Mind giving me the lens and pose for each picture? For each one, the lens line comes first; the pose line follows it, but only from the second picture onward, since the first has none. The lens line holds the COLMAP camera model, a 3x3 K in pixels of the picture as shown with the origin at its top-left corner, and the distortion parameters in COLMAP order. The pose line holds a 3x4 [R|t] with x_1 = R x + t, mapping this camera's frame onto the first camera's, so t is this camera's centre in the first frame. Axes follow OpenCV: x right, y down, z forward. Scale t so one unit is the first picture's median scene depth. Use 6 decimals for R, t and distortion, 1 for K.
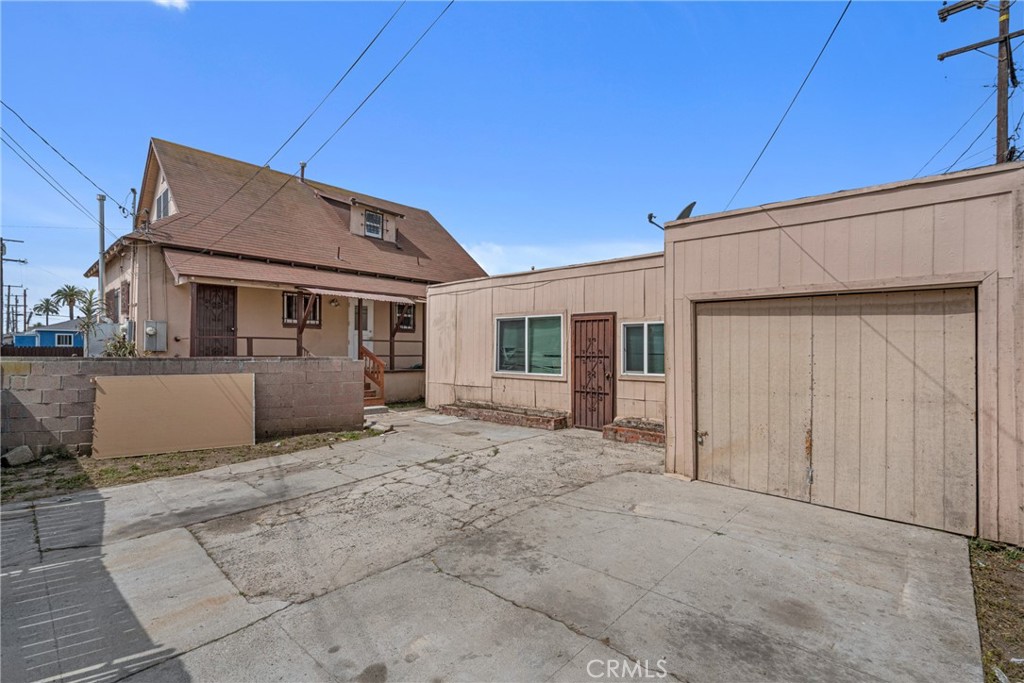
lens RADIAL K [[471.5, 0, 512.0], [0, 471.5, 341.5], [0, 0, 1]] dist [-0.007658, 0.000287]
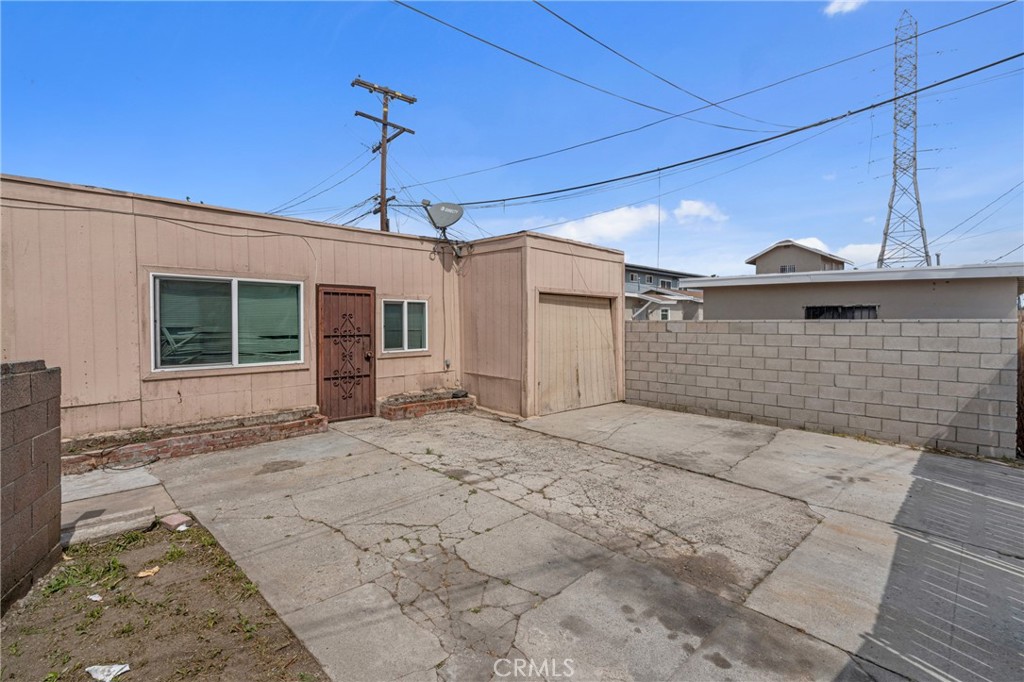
lens RADIAL K [[479.1, 0, 521.4], [0, 479.1, 322.8], [0, 0, 1]] dist [-0.007880, 0.000516]
pose [[0.027723, -0.005187, 0.999602, -0.960656], [-0.012749, 0.999903, 0.005542, -0.000239], [-0.999534, -0.012898, 0.027655, 0.905035]]
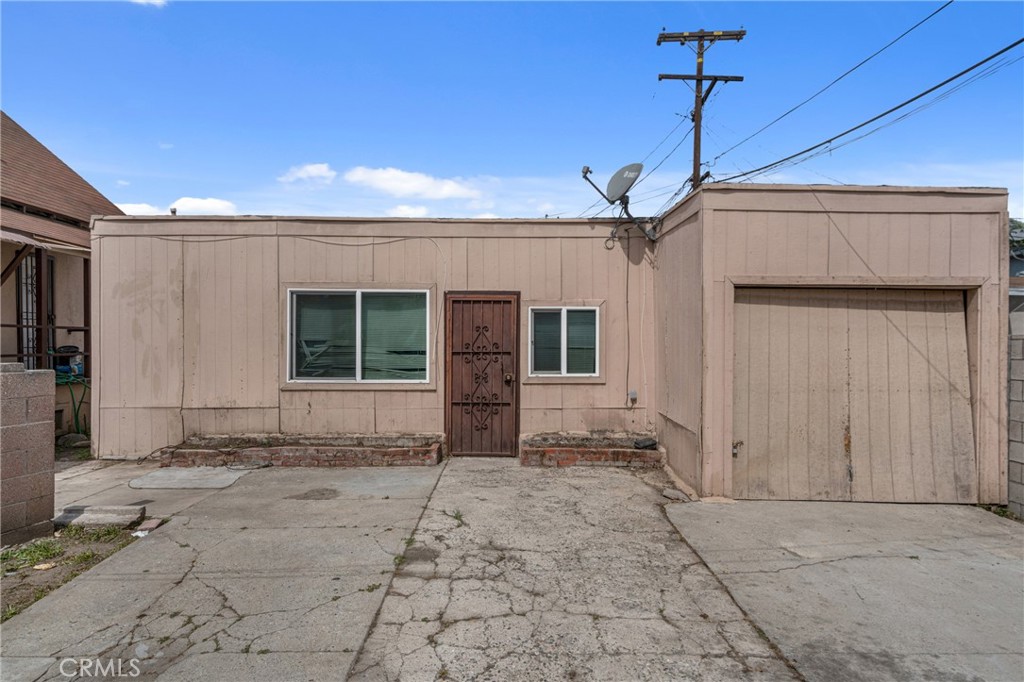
lens RADIAL K [[570.4, 0, 512.0], [0, 570.4, 341.0], [0, 0, 1]] dist [0.005449, 0.001399]
pose [[0.726541, -0.001648, 0.687121, -0.527925], [-0.011620, 0.999825, 0.014684, 0.001936], [-0.687025, -0.018653, 0.726394, 0.481249]]
